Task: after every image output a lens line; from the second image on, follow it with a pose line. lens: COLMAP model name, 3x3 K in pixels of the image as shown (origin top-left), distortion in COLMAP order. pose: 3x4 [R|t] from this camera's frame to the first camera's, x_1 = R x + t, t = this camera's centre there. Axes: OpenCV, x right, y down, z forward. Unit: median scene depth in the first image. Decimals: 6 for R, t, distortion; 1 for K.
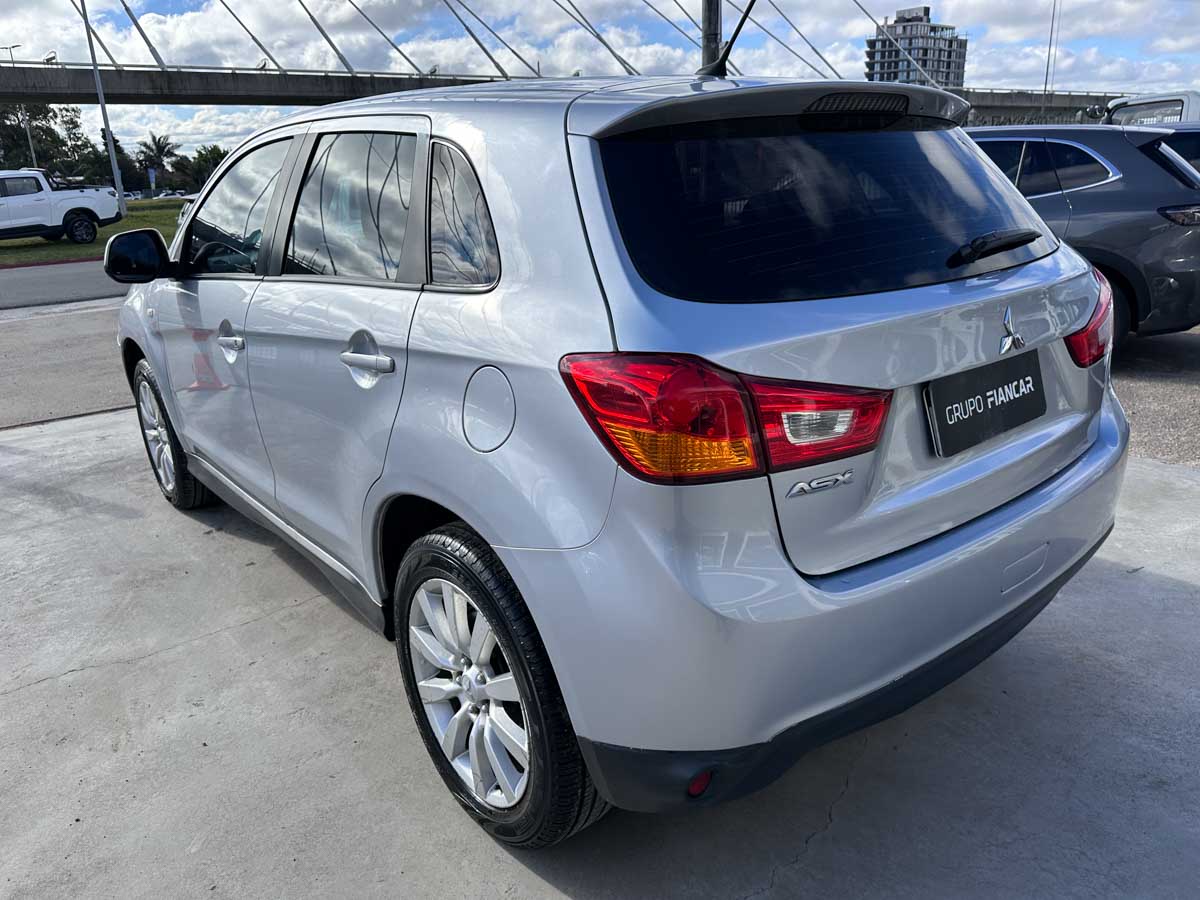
lens RADIAL K [[850.9, 0, 600.0], [0, 850.9, 450.0], [0, 0, 1]] dist [0.000772, -0.001359]
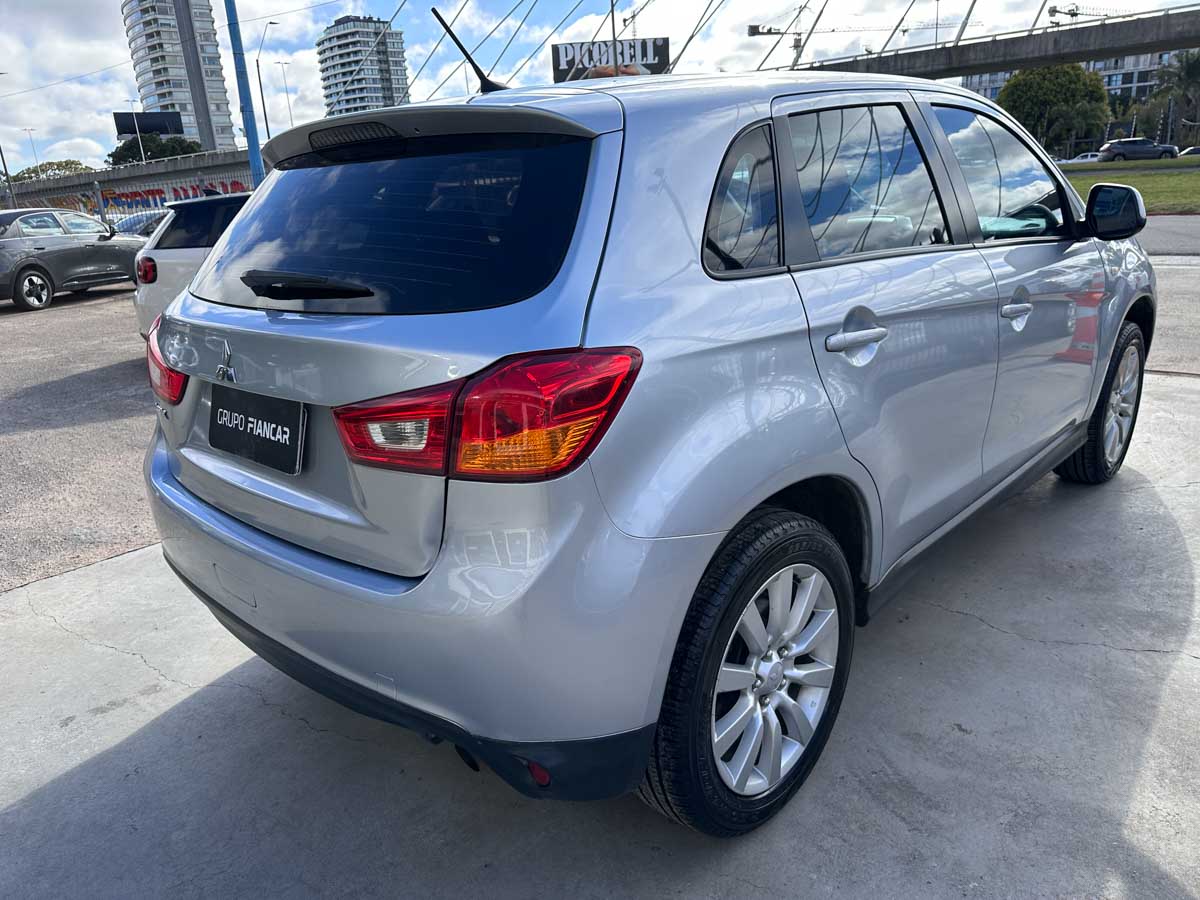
lens RADIAL K [[860.0, 0, 583.2], [0, 860.0, 455.8], [0, 0, 1]] dist [0.000516, -0.004471]
pose [[0.139134, 0.332402, -0.932819, 1.489133], [-0.258125, 0.921591, 0.289900, -0.432715], [0.956040, 0.200449, 0.214026, 1.123809]]
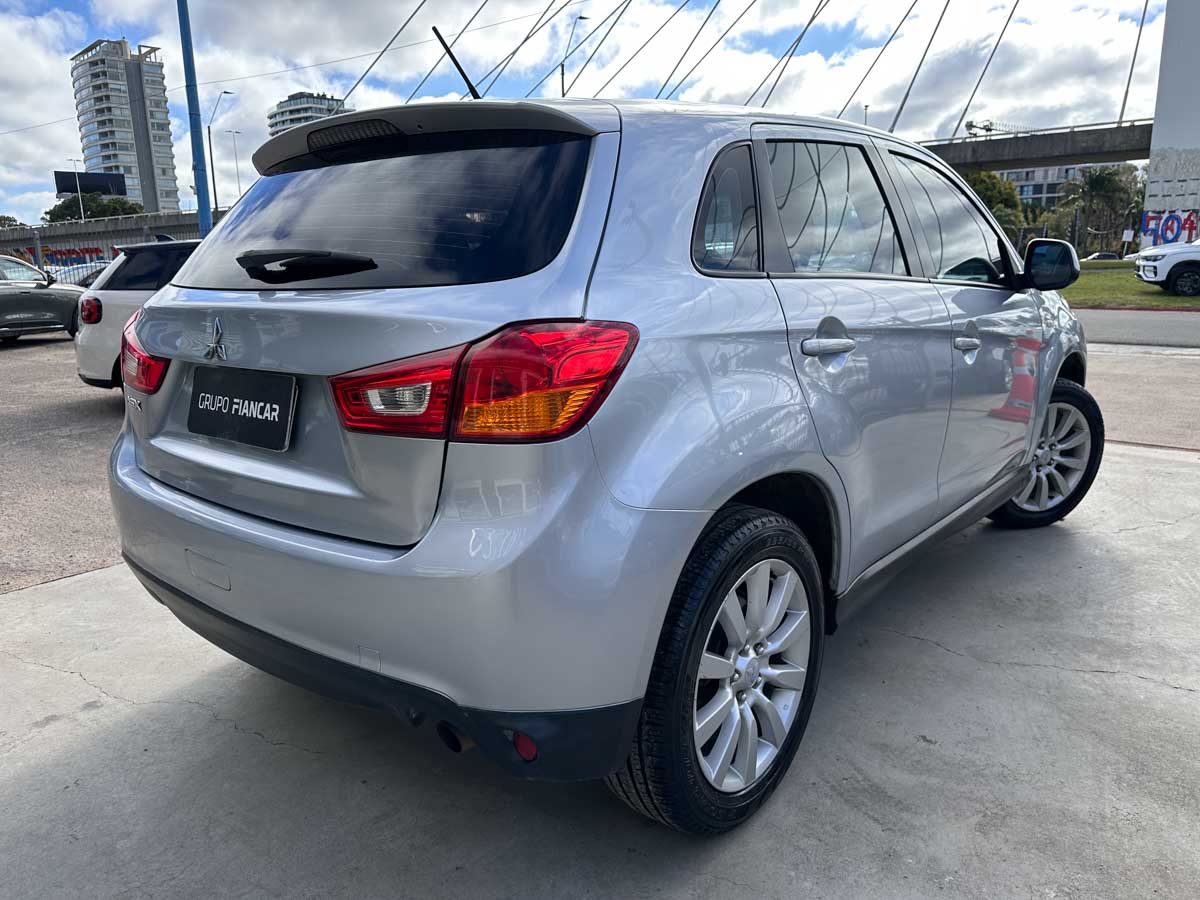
lens RADIAL K [[864.1, 0, 585.4], [0, 864.1, 446.4], [0, 0, 1]] dist [-0.002150, 0.000290]
pose [[0.201545, 0.243345, -0.948769, 1.533968], [-0.299330, 0.937608, 0.176897, -0.324534], [0.932620, 0.248343, 0.261811, 1.086373]]
